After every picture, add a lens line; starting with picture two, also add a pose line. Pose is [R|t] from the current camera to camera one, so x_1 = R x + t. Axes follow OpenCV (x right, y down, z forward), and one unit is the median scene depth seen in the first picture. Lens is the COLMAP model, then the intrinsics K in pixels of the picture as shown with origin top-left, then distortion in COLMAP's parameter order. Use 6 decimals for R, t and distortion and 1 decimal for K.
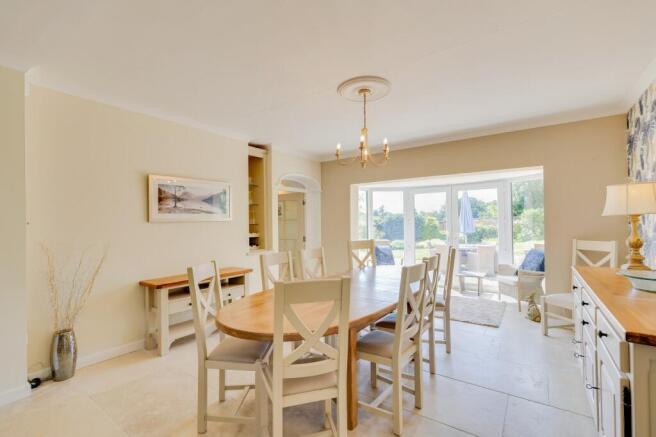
lens RADIAL K [[290.2, 0, 327.7], [0, 290.2, 220.2], [0, 0, 1]] dist [0.002169, -0.000130]
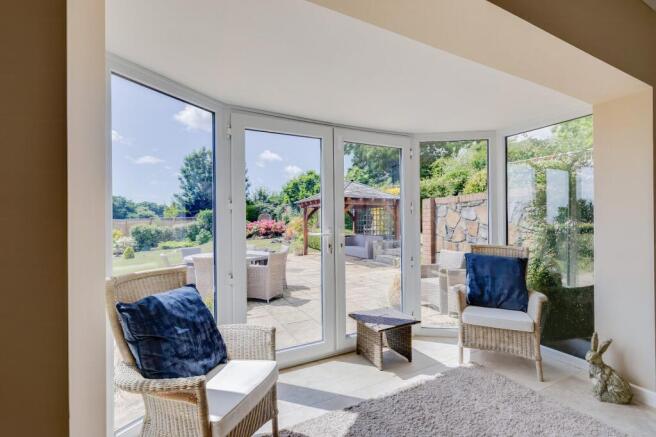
lens RADIAL K [[290.2, 0, 327.7], [0, 290.2, 220.2], [0, 0, 1]] dist [0.002169, -0.000130]
pose [[0.462441, 0.009975, 0.886594, 0.004982], [-0.002758, 0.999948, -0.009812, 0.005719], [-0.886646, 0.002092, 0.462445, 0.160067]]
